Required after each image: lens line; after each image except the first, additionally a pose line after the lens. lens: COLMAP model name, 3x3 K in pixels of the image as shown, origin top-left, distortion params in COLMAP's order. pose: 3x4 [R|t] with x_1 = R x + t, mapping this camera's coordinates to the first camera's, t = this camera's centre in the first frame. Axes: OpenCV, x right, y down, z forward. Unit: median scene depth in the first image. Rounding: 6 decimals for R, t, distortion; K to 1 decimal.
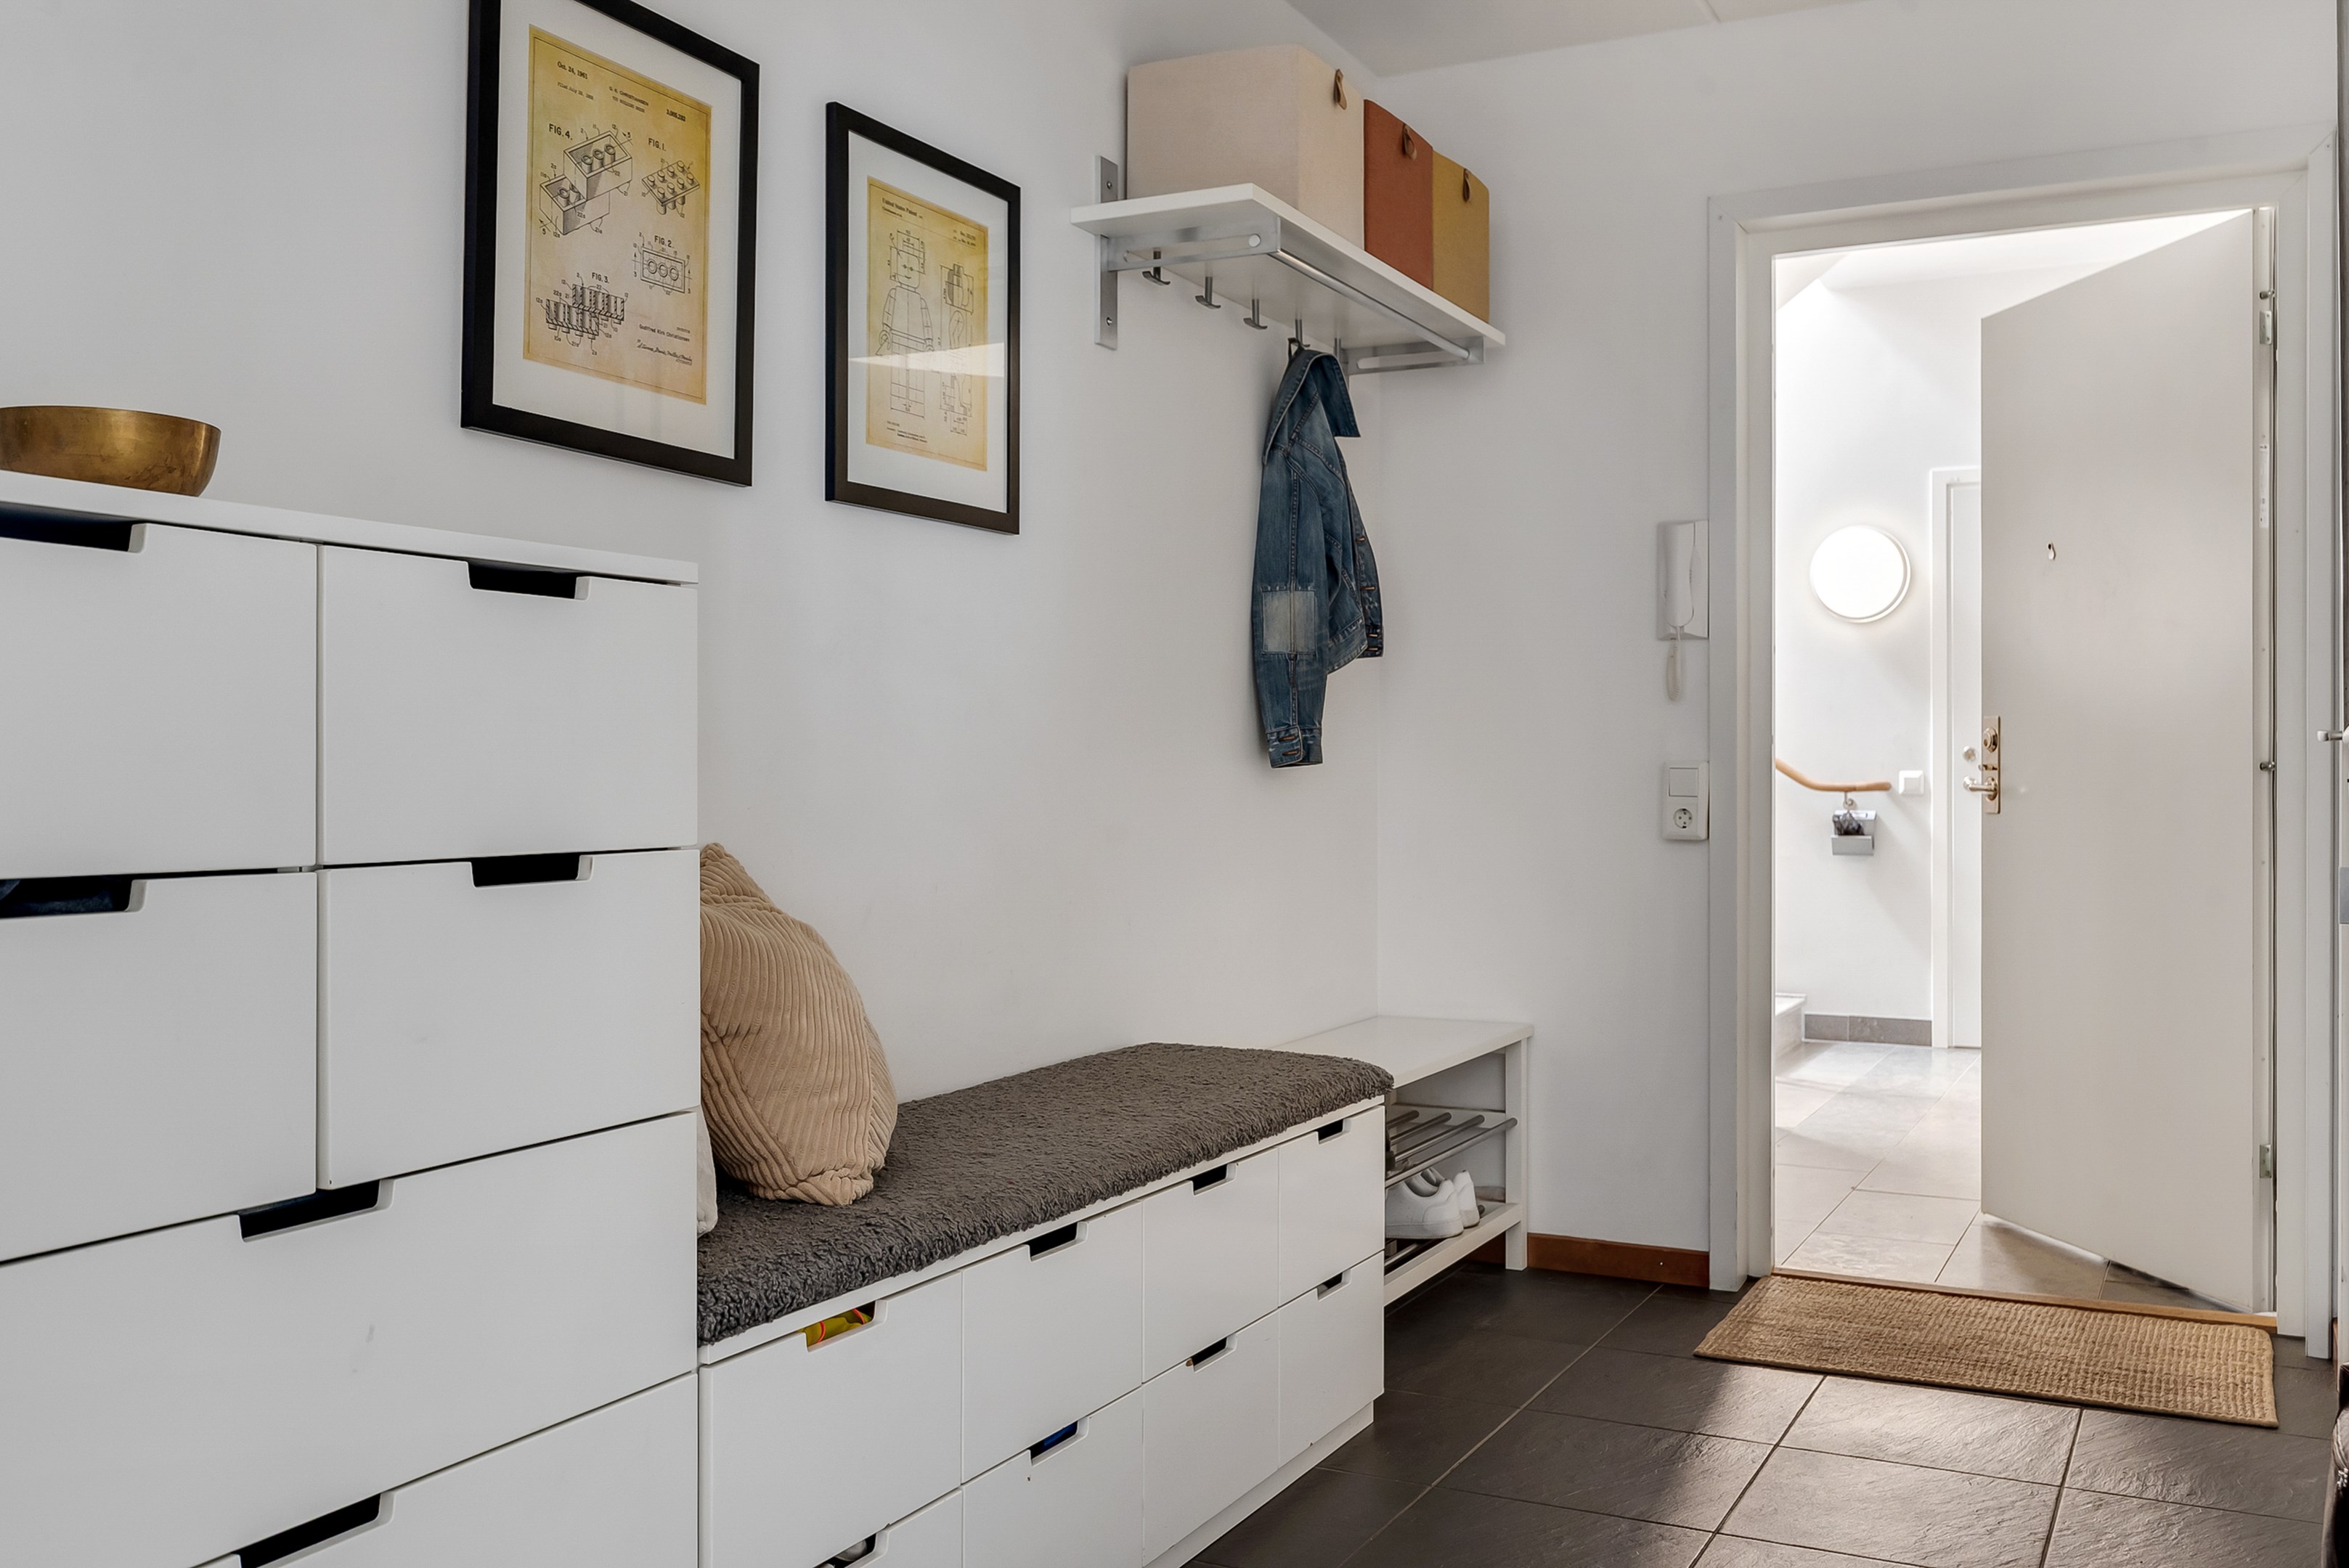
lens RADIAL K [[1520.1, 0, 1174.5], [0, 1520.1, 784.0], [0, 0, 1]] dist [0.000670, 0.000870]
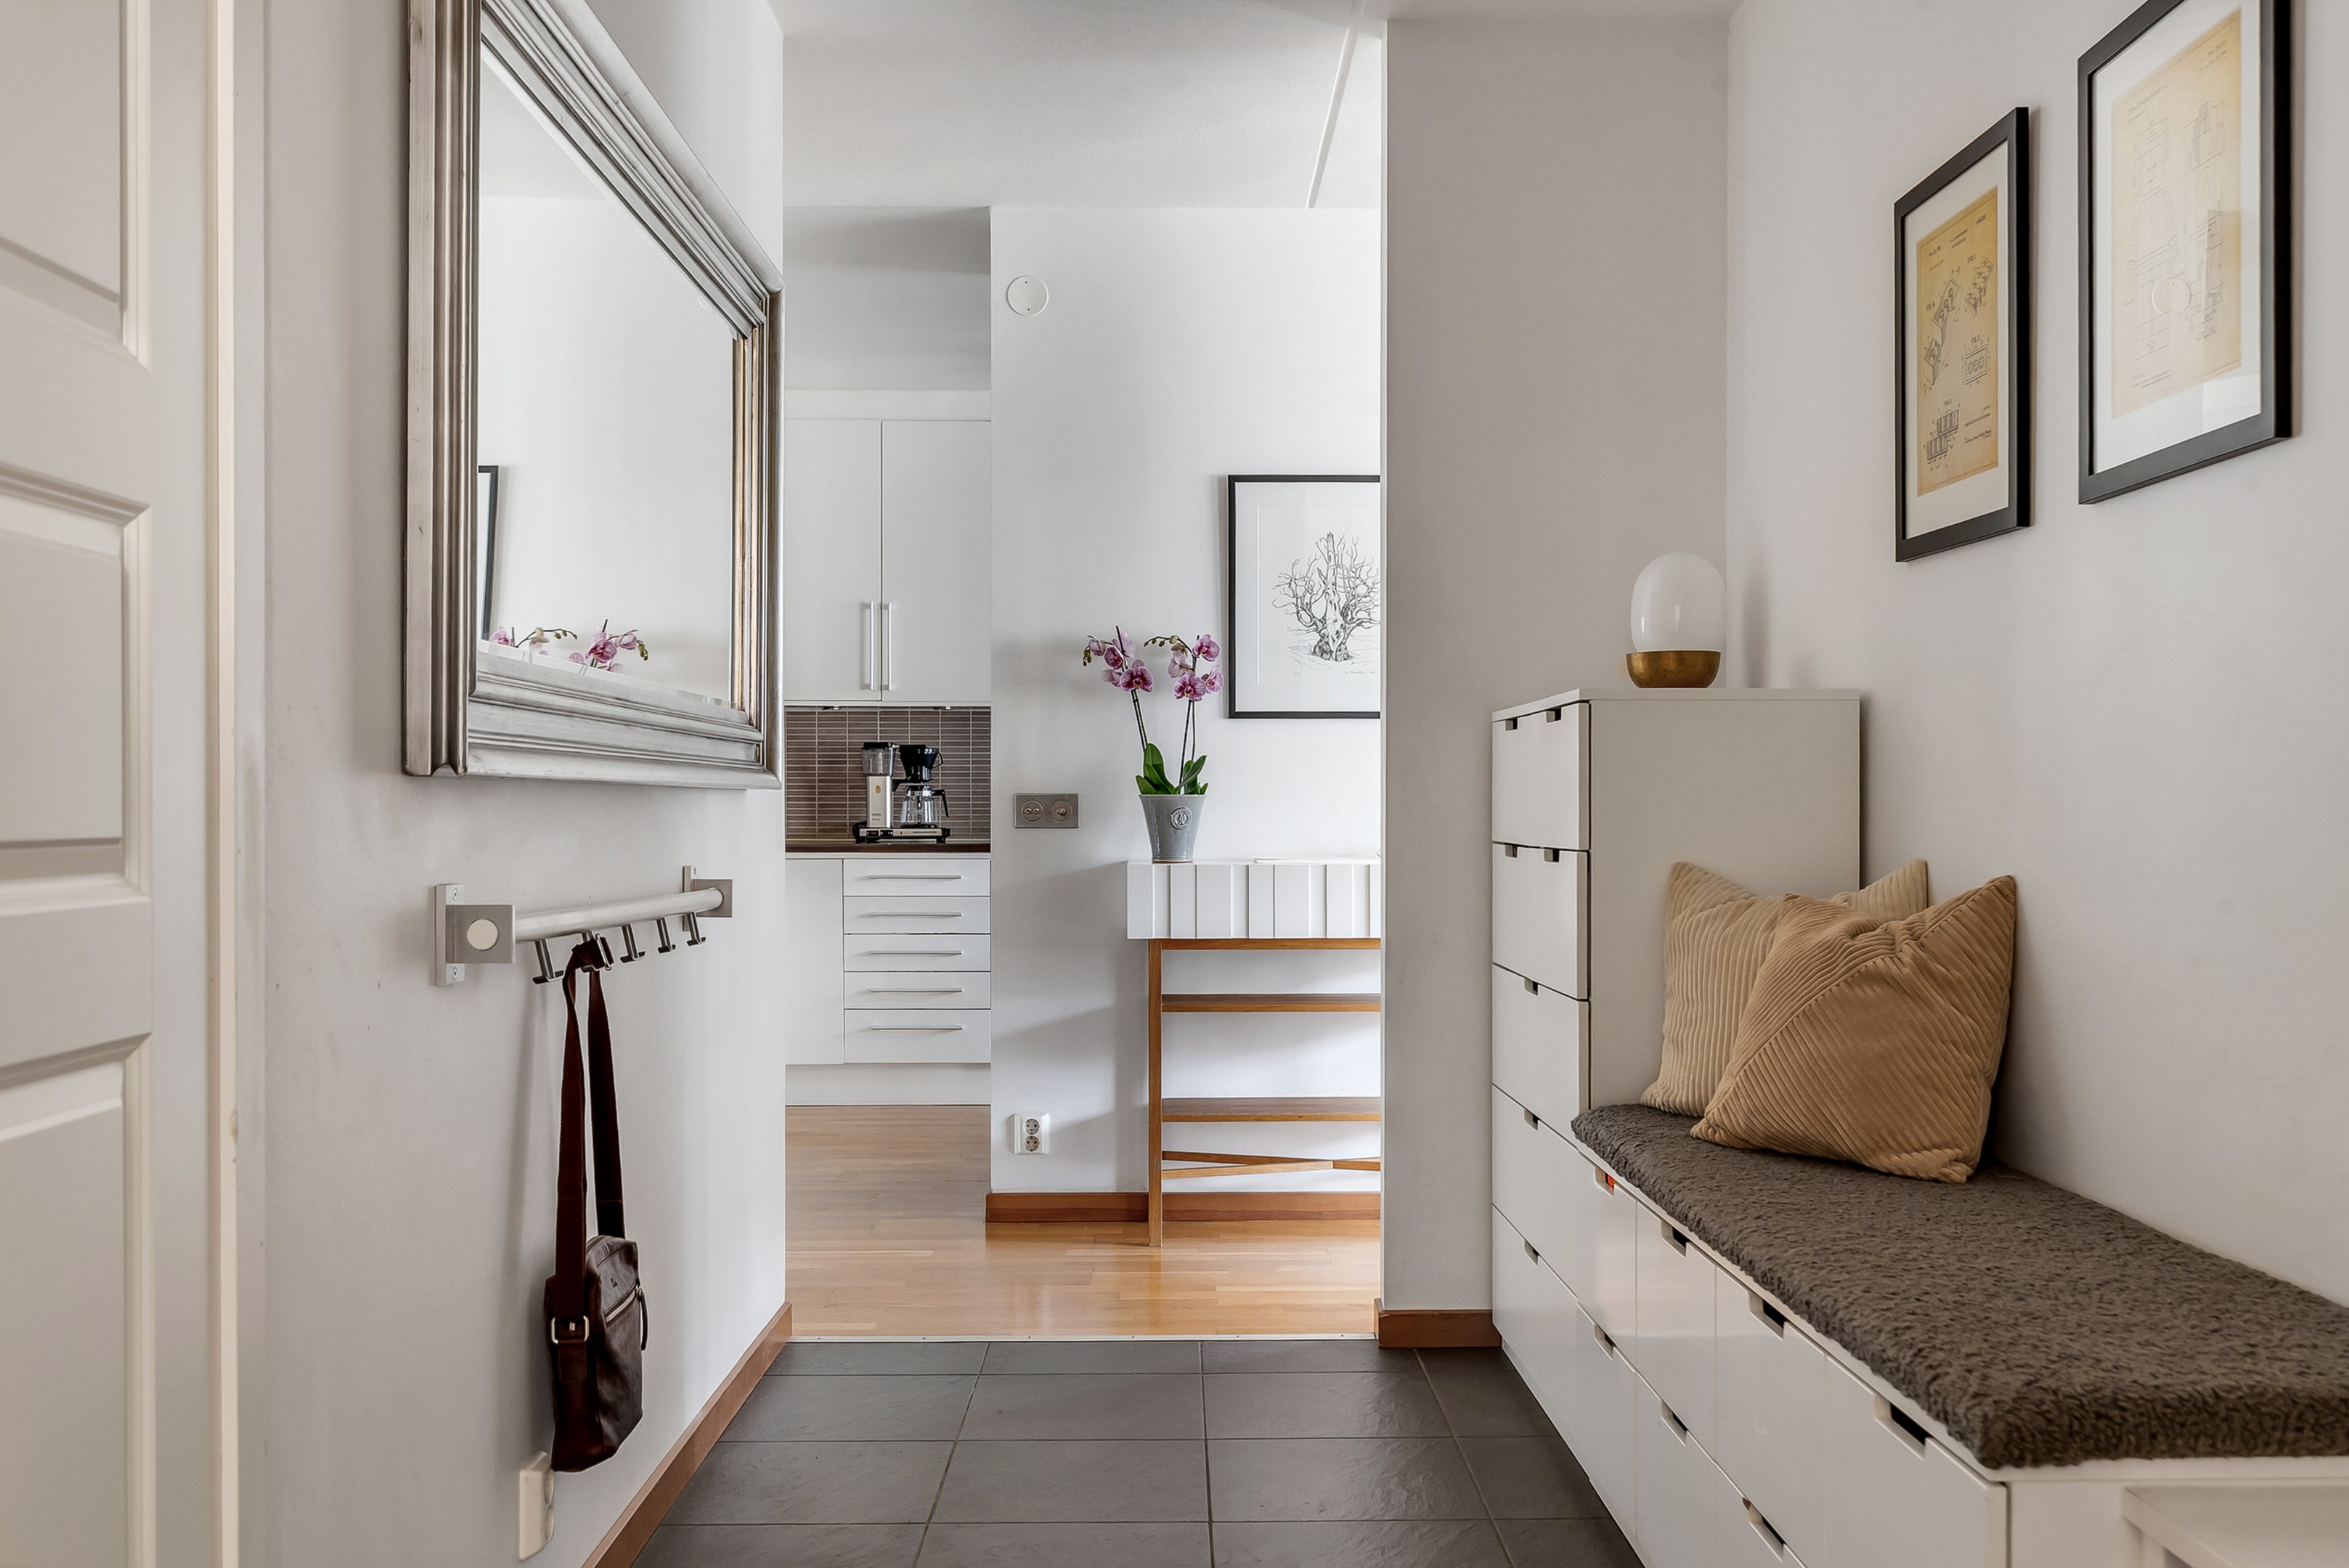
lens RADIAL K [[1520.1, 0, 1174.5], [0, 1520.1, 784.0], [0, 0, 1]] dist [0.000670, 0.000870]
pose [[-0.809523, 0.002152, -0.587084, 0.804241], [0.002257, 0.999997, 0.000553, -0.027385], [0.587084, -0.000877, -0.809526, 1.549139]]
